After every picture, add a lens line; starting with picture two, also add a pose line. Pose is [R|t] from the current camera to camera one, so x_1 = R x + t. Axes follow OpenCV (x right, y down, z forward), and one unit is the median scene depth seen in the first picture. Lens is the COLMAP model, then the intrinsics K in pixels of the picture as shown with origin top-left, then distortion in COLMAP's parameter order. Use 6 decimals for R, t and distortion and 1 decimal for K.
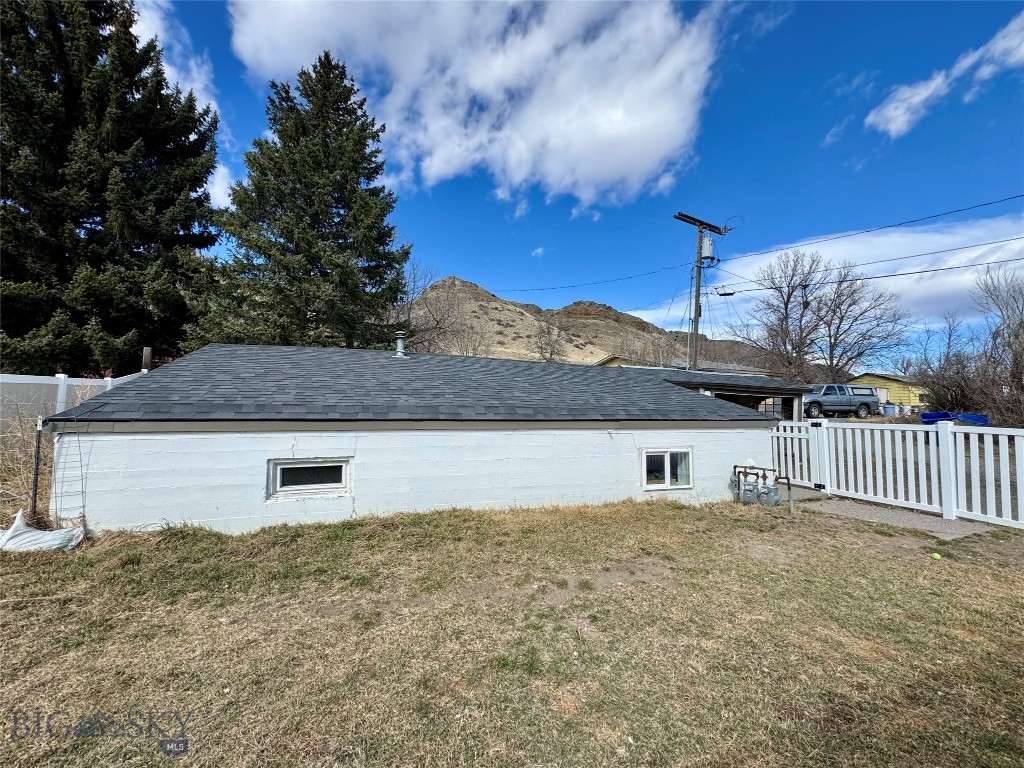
lens RADIAL K [[405.6, 0, 516.9], [0, 405.6, 382.4], [0, 0, 1]] dist [-0.000746, -0.000176]
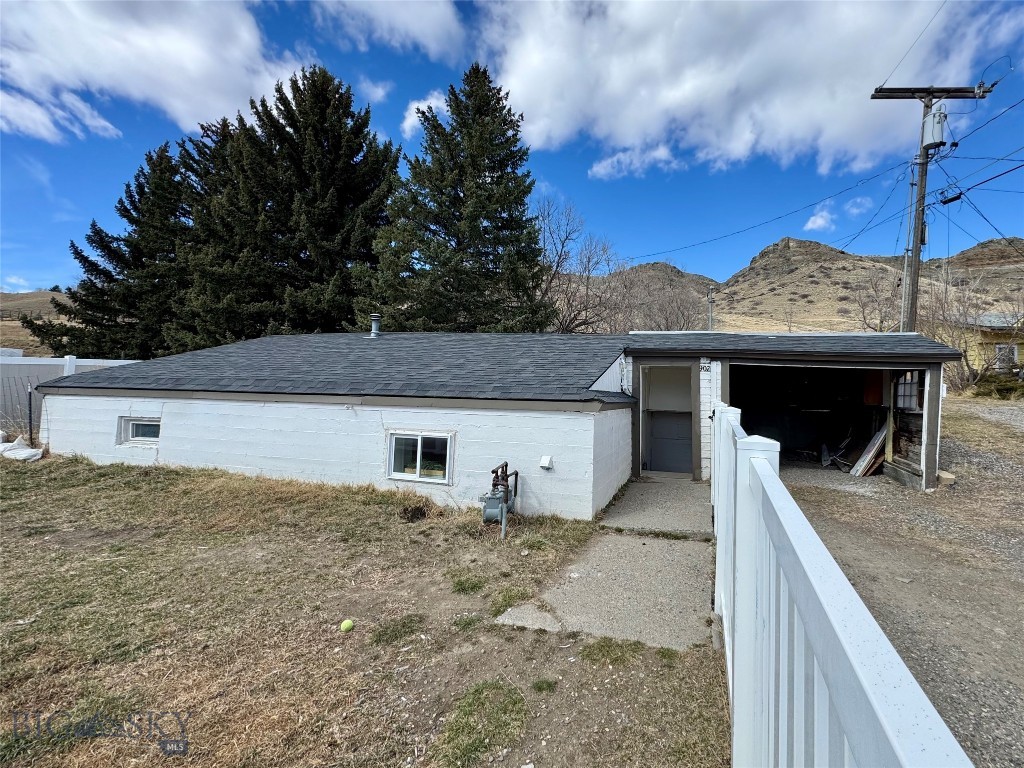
lens RADIAL K [[434.5, 0, 554.0], [0, 434.5, 364.5], [0, 0, 1]] dist [-0.000016, -0.000410]
pose [[0.833406, -0.021854, -0.552229, 1.131609], [0.023304, 0.999719, -0.004393, 0.040281], [0.552169, -0.009208, 0.833681, 0.440704]]
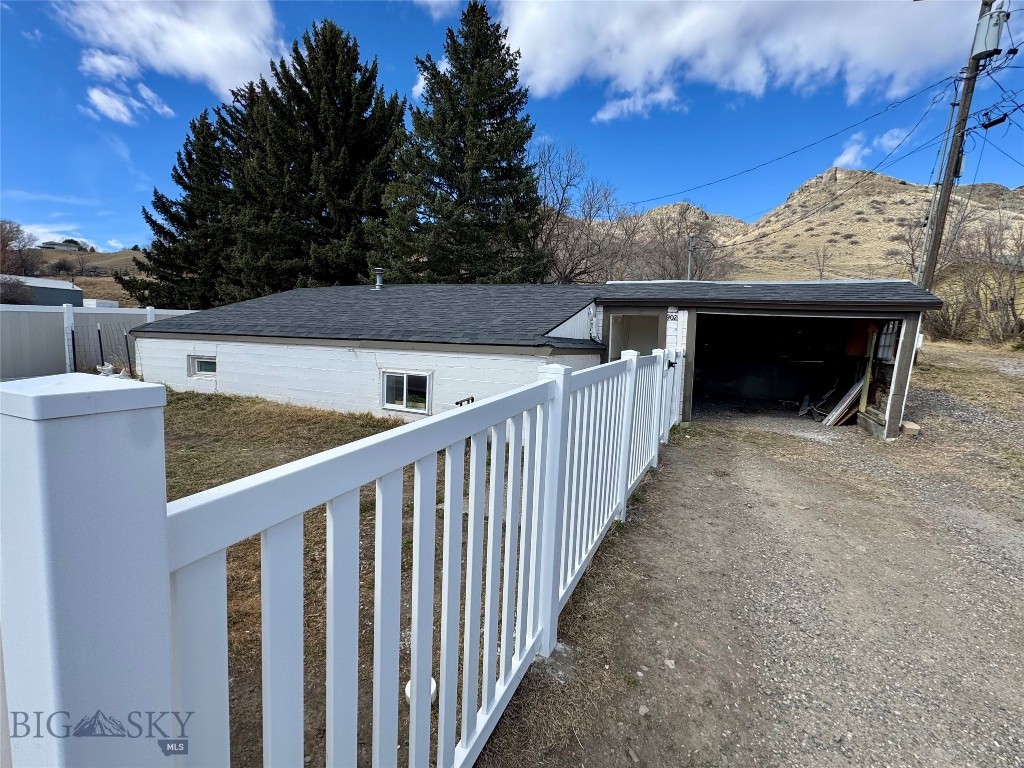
lens RADIAL K [[446.7, 0, 513.8], [0, 446.7, 374.8], [0, 0, 1]] dist [0.000440, -0.000603]
pose [[0.729180, 0.070566, -0.680674, 1.349340], [0.022144, 0.991715, 0.126534, 0.046301], [0.683964, -0.107339, 0.721576, 0.423092]]
